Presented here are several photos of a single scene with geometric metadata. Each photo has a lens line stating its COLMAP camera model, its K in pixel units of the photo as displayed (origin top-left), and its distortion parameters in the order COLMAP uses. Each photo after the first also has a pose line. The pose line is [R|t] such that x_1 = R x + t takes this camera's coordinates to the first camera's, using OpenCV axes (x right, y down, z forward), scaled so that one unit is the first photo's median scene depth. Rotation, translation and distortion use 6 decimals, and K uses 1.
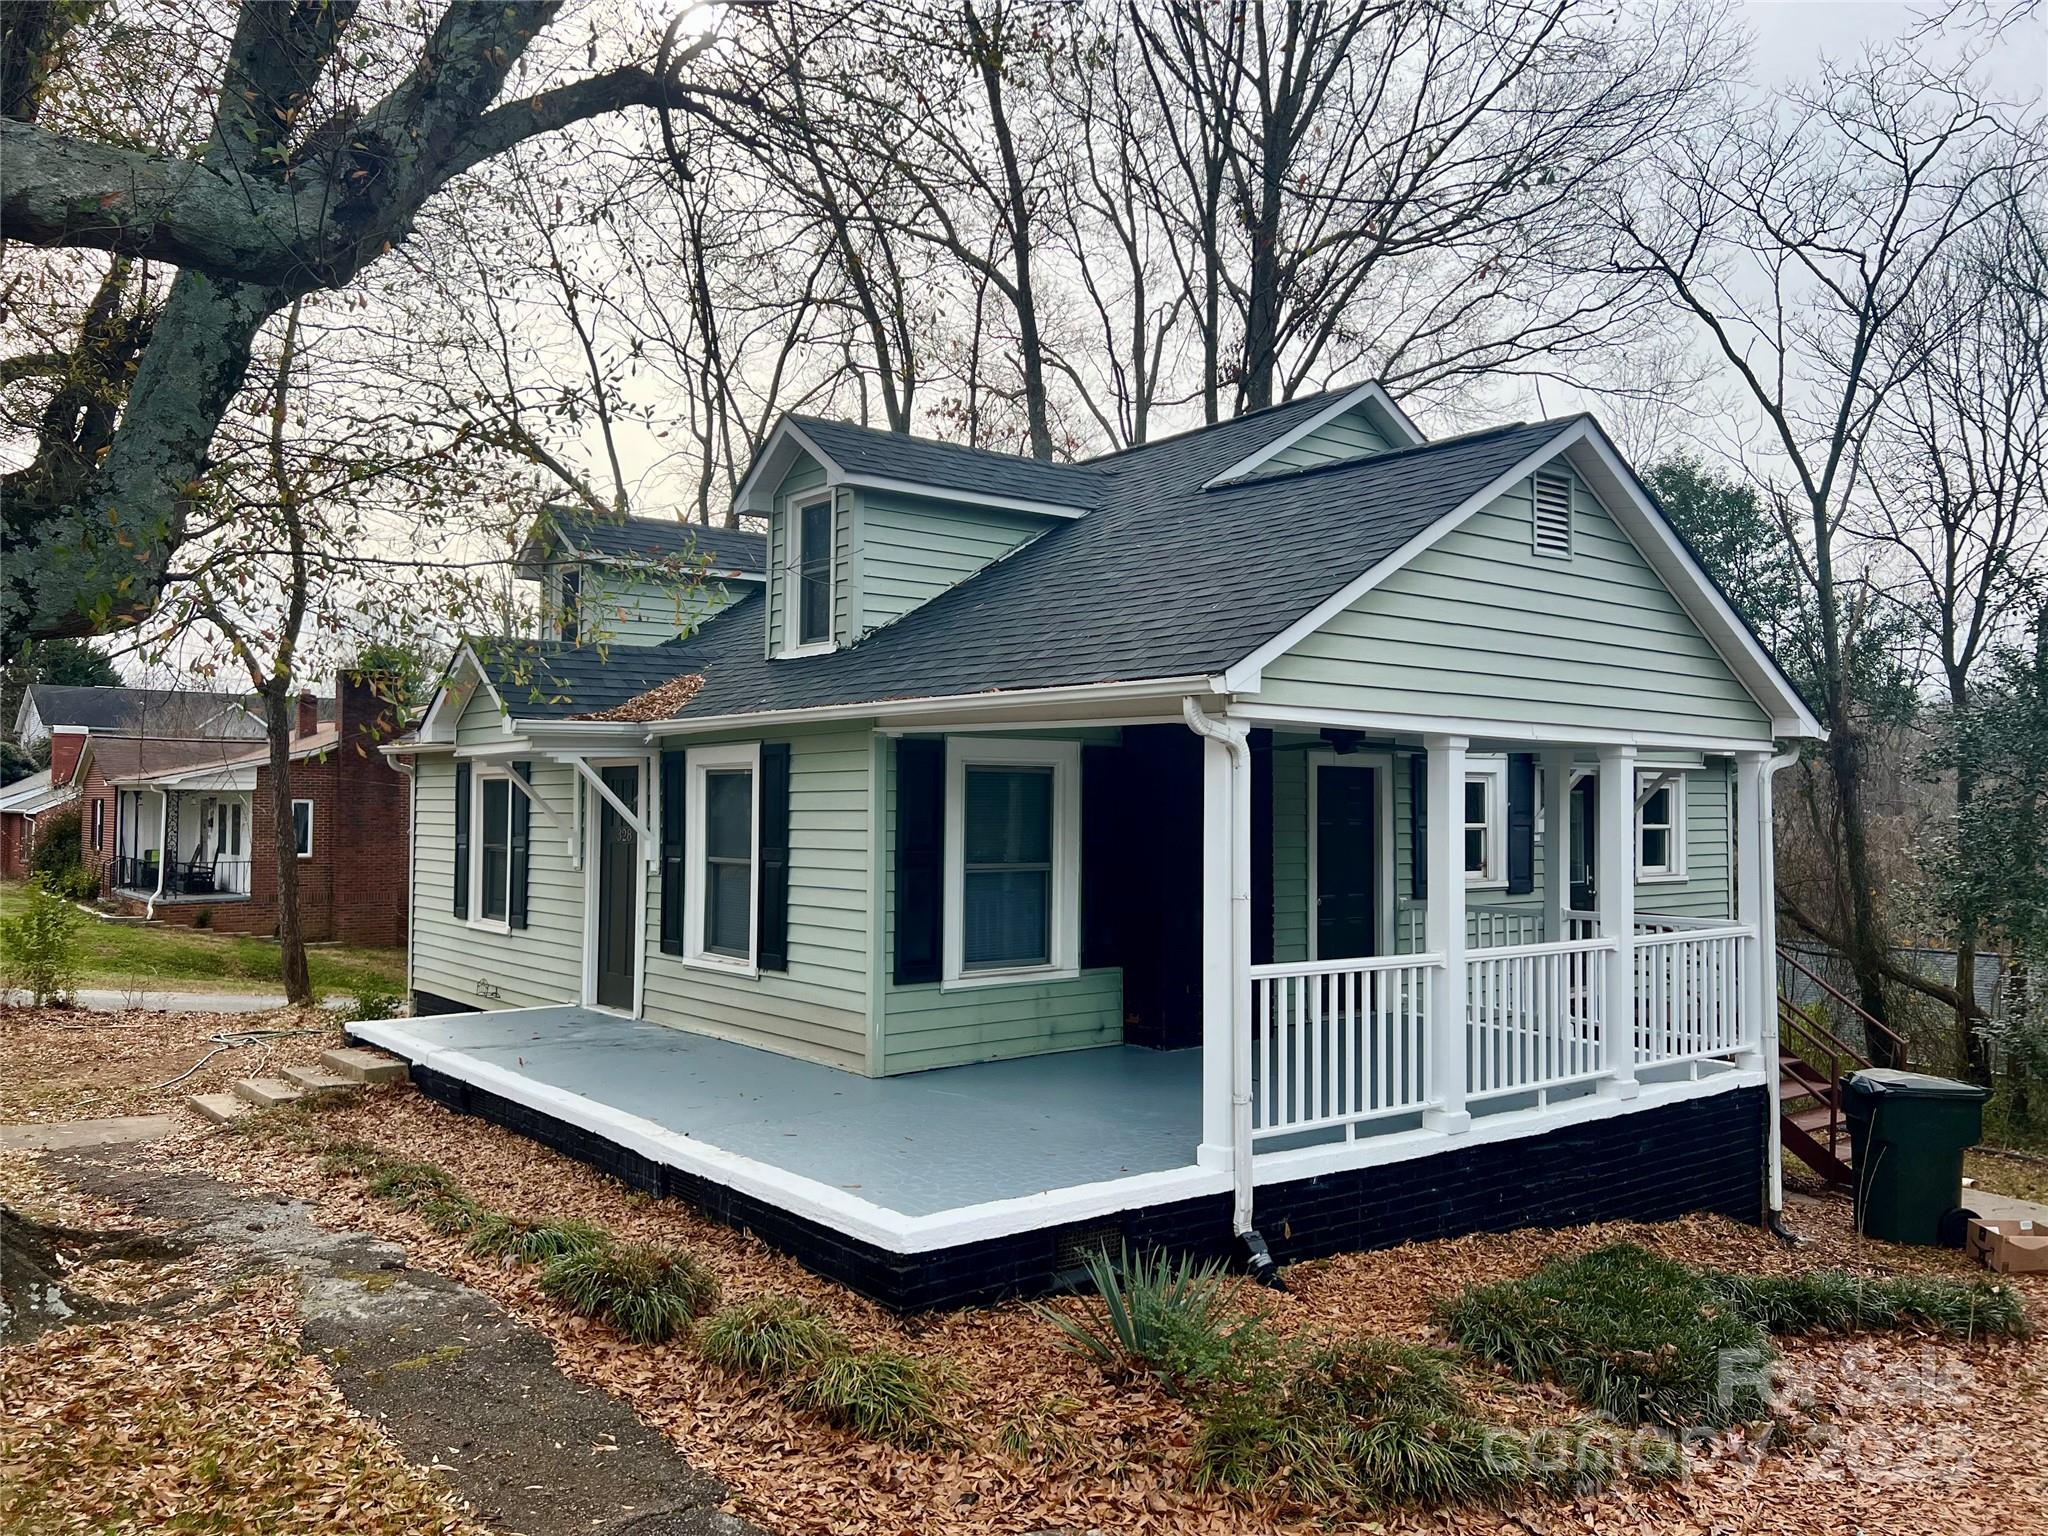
lens RADIAL K [[1507.2, 0, 1060.0], [0, 1507.2, 760.7], [0, 0, 1]] dist [0.054589, -0.014171]
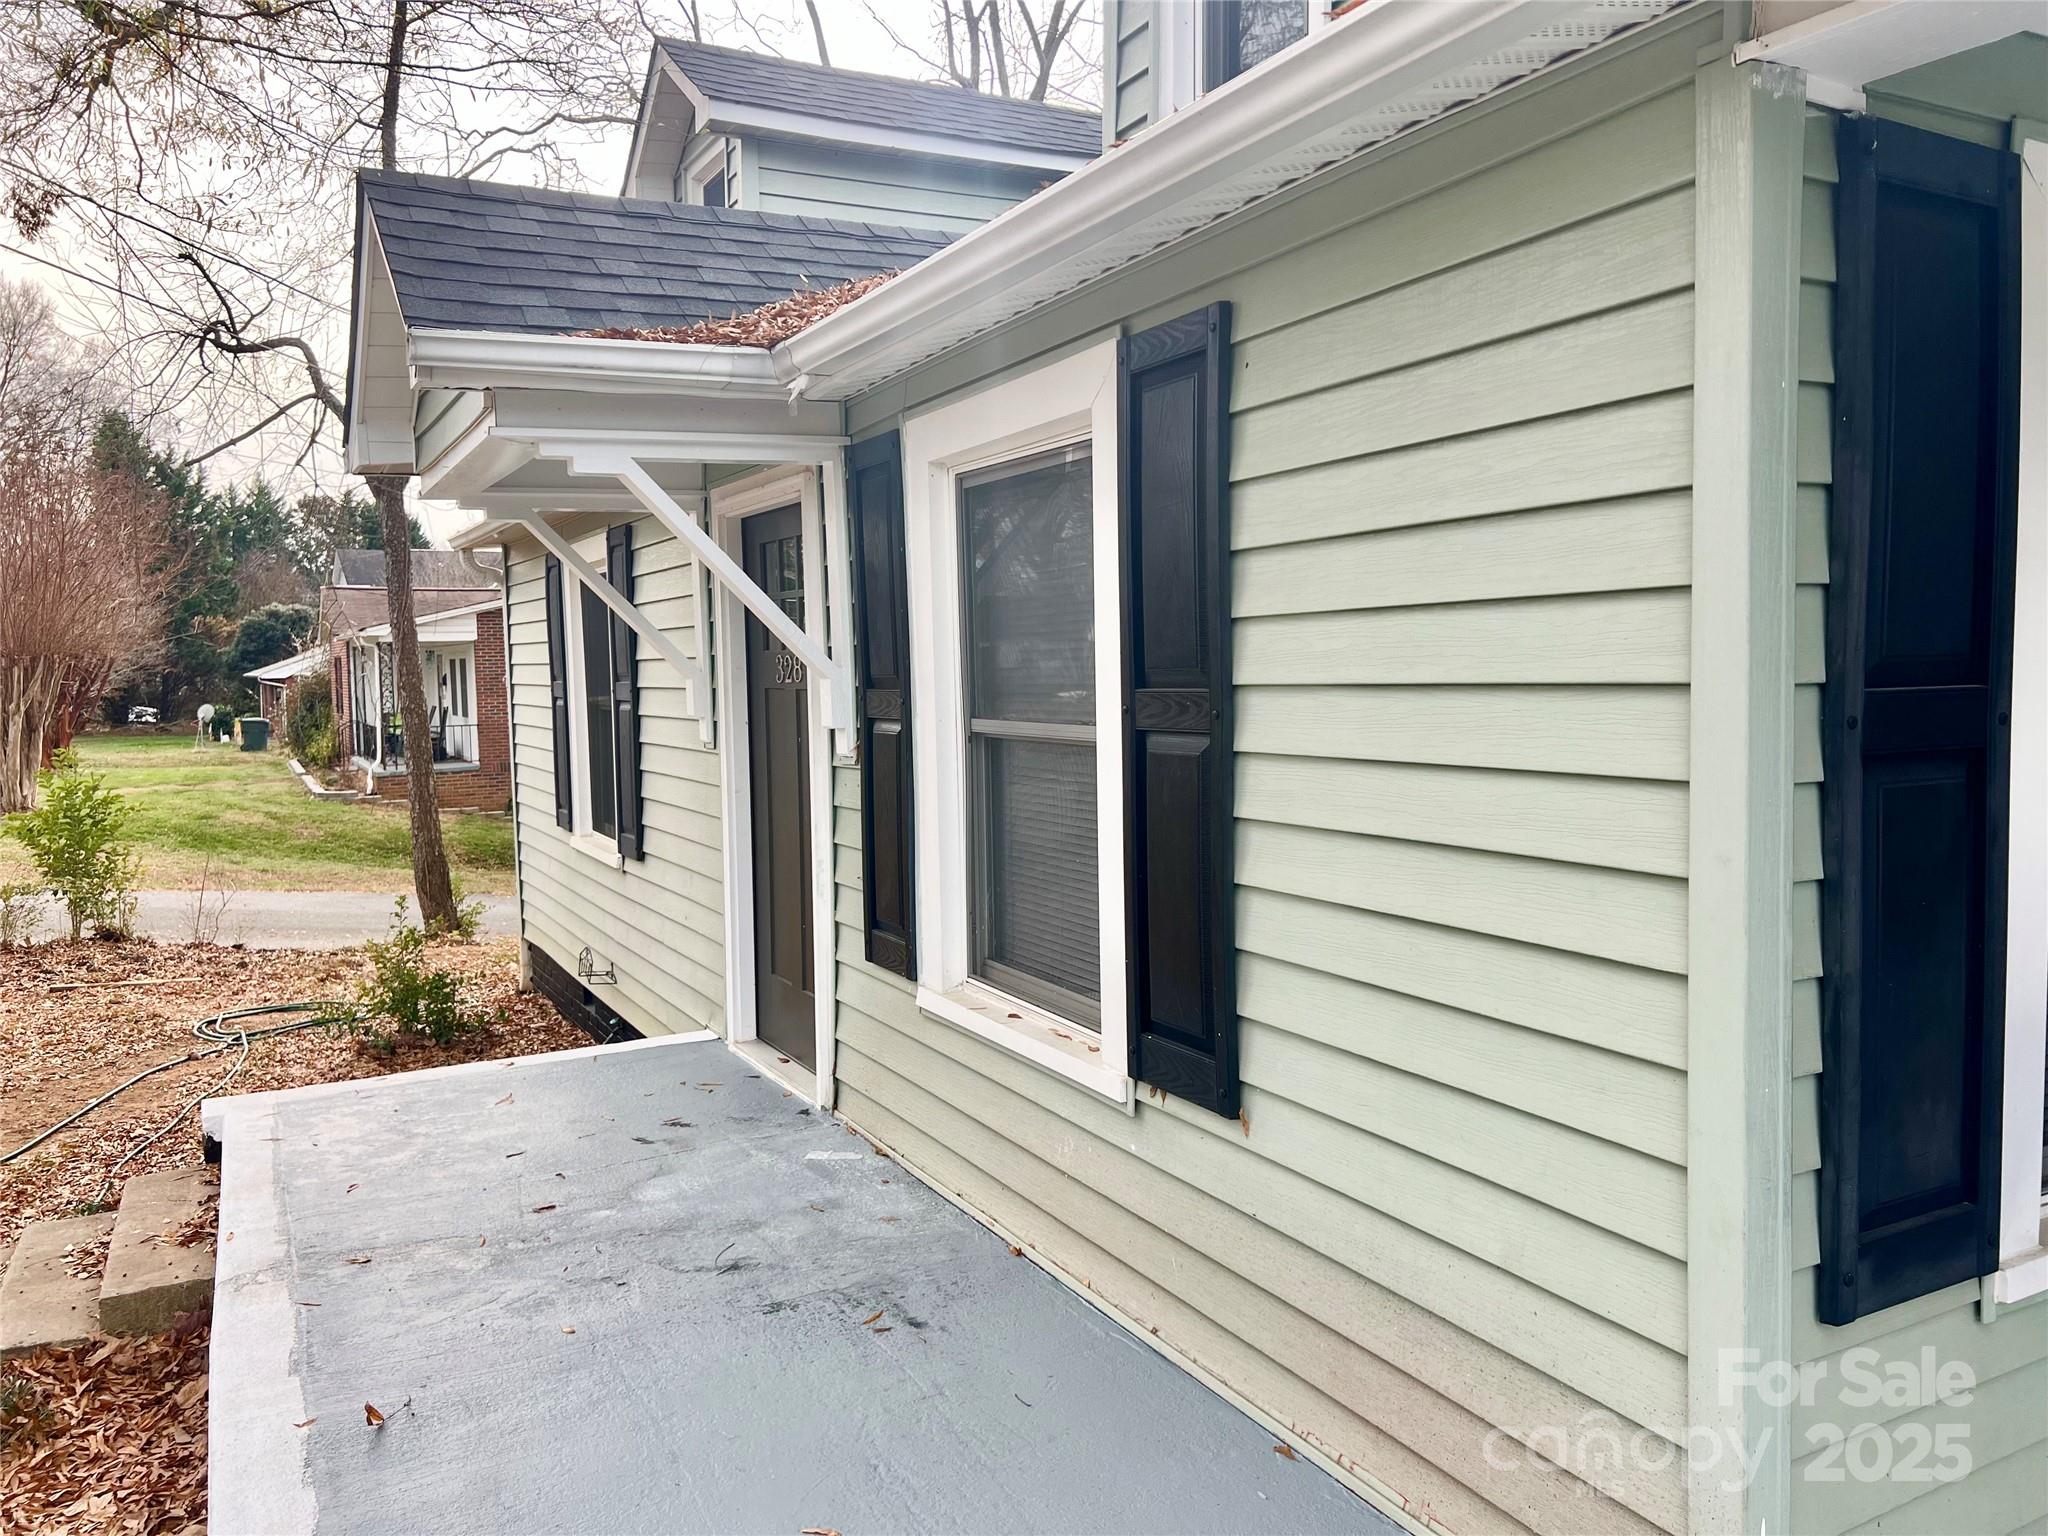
lens RADIAL K [[1507.2, 0, 1023.8], [0, 1507.2, 759.9], [0, 0, 1]] dist [0.054589, -0.014171]
pose [[0.977051, -0.009938, -0.212773, -0.152665], [0.030847, 0.994983, 0.095173, 0.041867], [0.210760, -0.099552, 0.972455, 0.691310]]
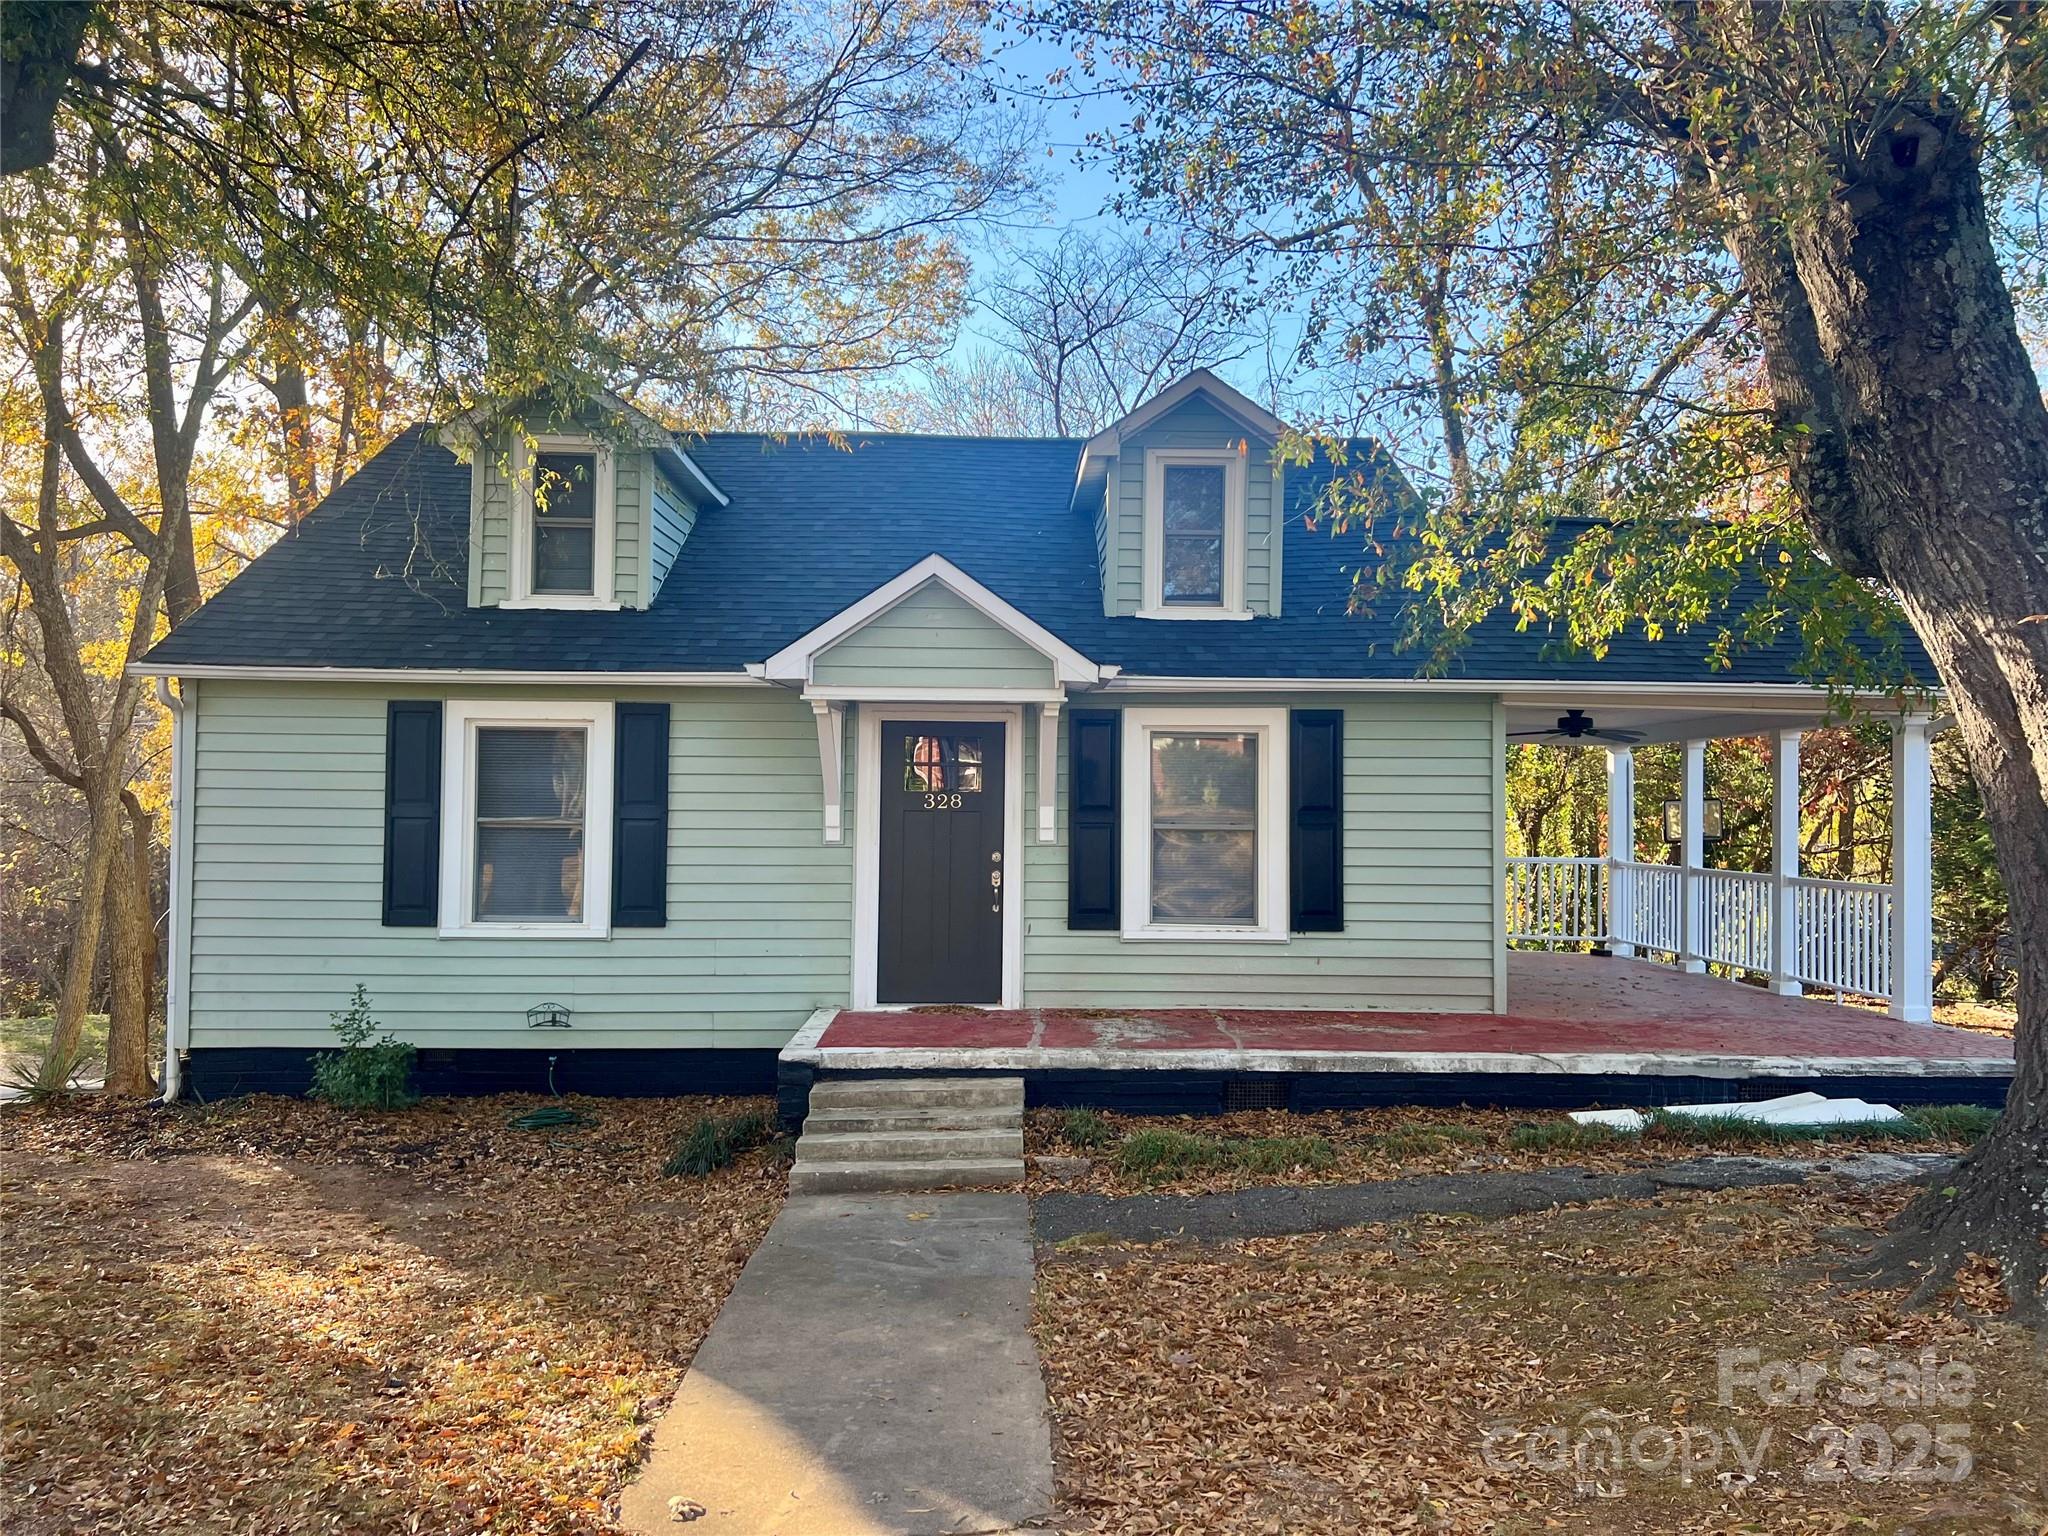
lens RADIAL K [[1507.2, 0, 1034.8], [0, 1507.2, 760.3], [0, 0, 1]] dist [0.054589, -0.014171]
pose [[0.622889, 0.024672, 0.781921, -1.071950], [-0.031011, 0.999496, -0.006833, 0.035025], [-0.781695, -0.019991, 0.623340, 0.498755]]
